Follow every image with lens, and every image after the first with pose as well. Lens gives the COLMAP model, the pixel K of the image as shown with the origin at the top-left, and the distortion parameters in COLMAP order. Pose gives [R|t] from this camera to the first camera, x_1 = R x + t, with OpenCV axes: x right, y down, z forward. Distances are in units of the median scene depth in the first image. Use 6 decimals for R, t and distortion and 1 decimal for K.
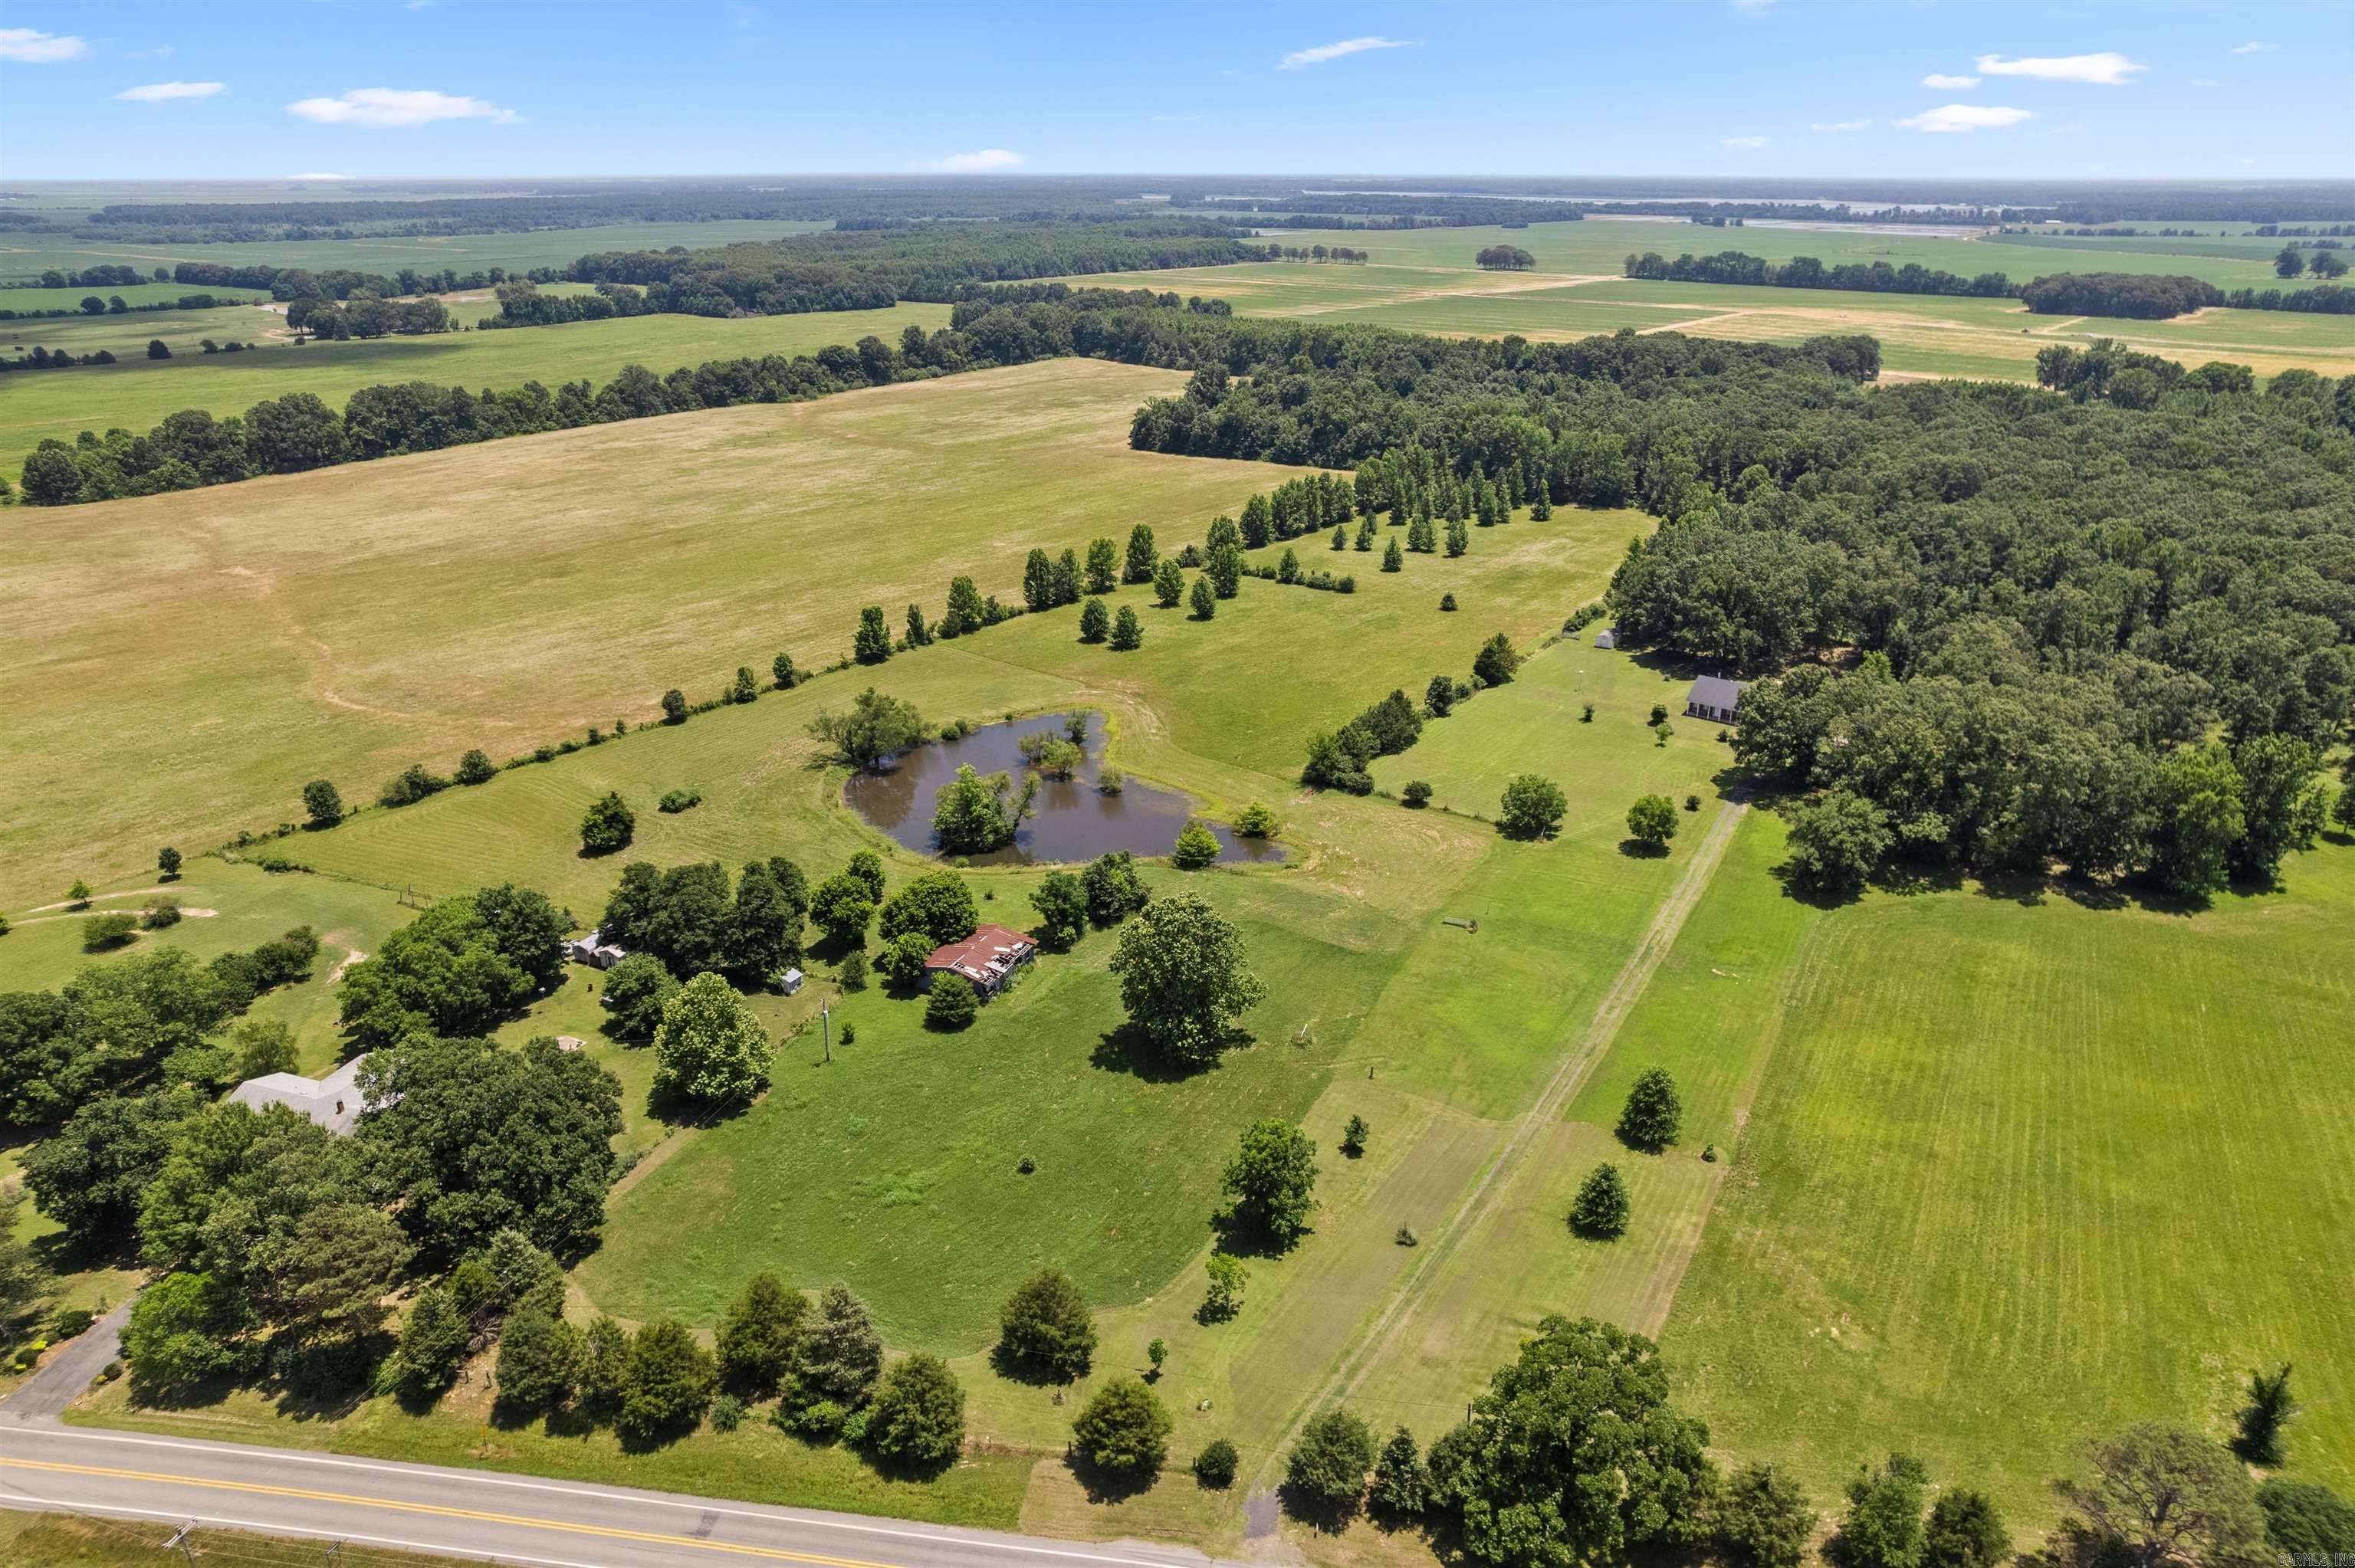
lens RADIAL K [[1515.7, 0, 1188.3], [0, 1515.7, 792.2], [0, 0, 1]] dist [-0.085823, 0.063961]
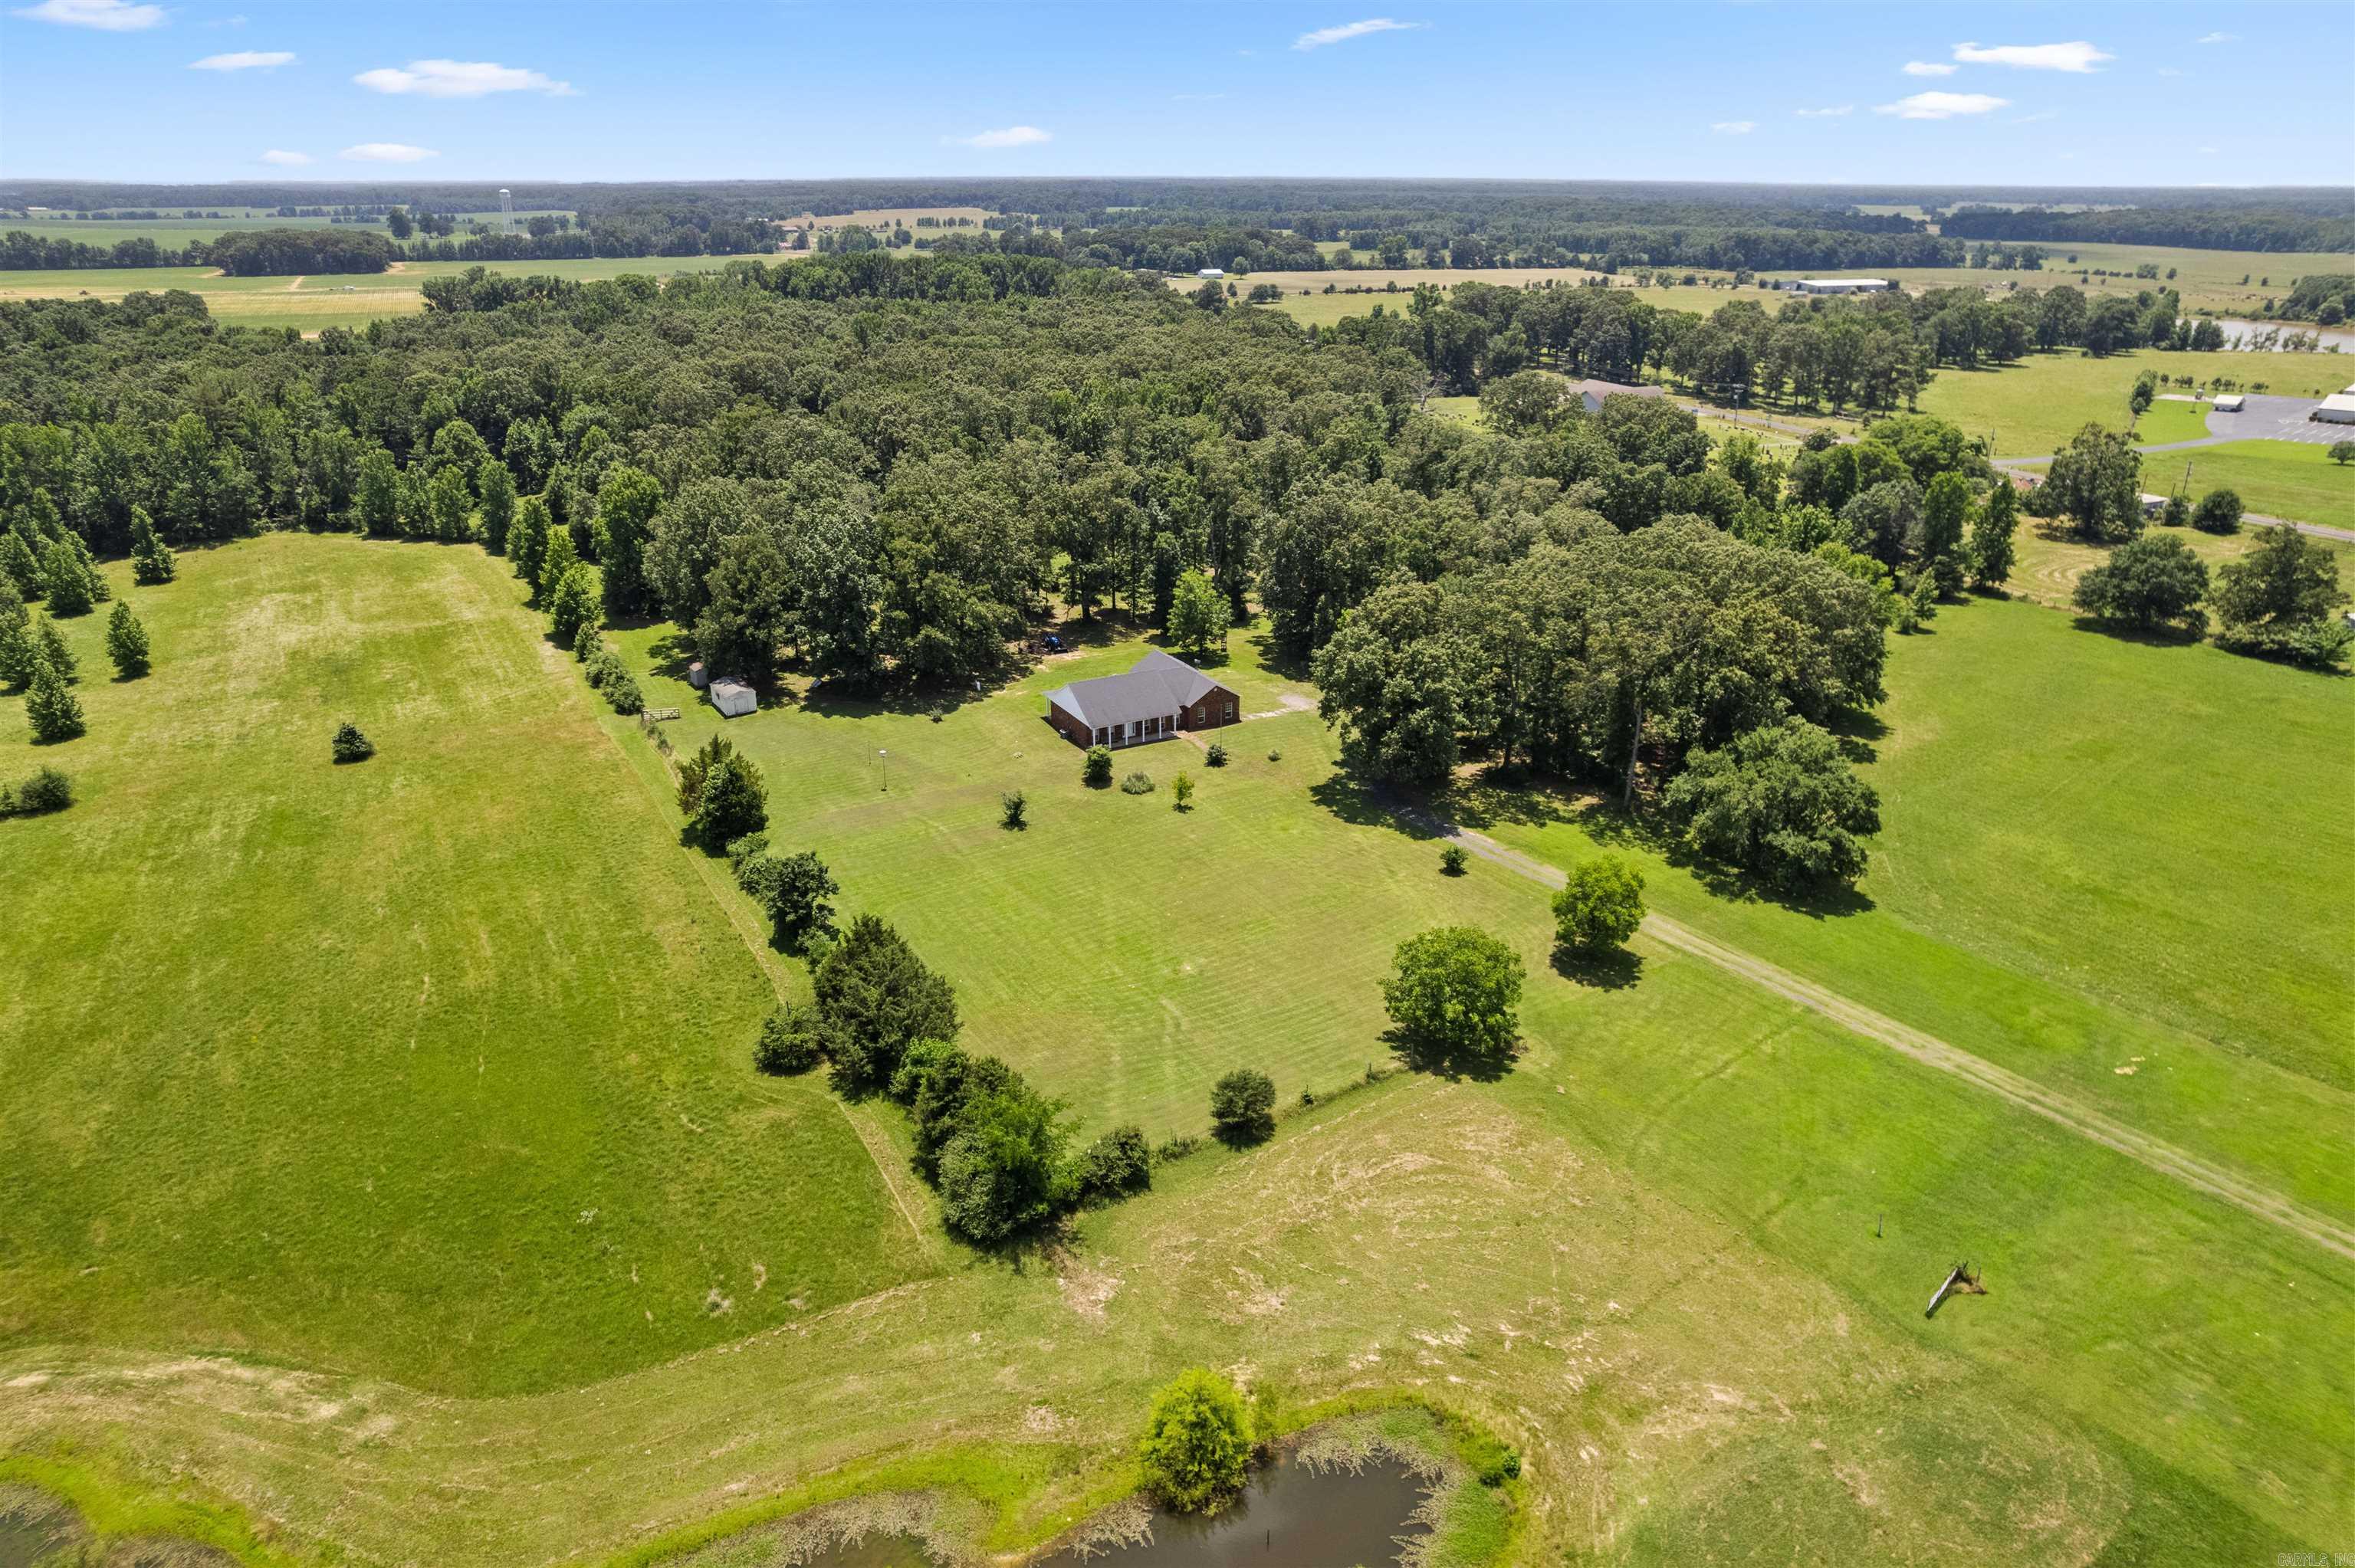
lens RADIAL K [[1508.6, 0, 1182.3], [0, 1508.6, 779.2], [0, 0, 1]] dist [-0.099107, 0.088747]
pose [[0.395848, -0.340733, 0.852763, -0.111122], [0.347615, 0.915113, 0.204285, -0.107540], [-0.849981, 0.215567, 0.480690, 0.501680]]
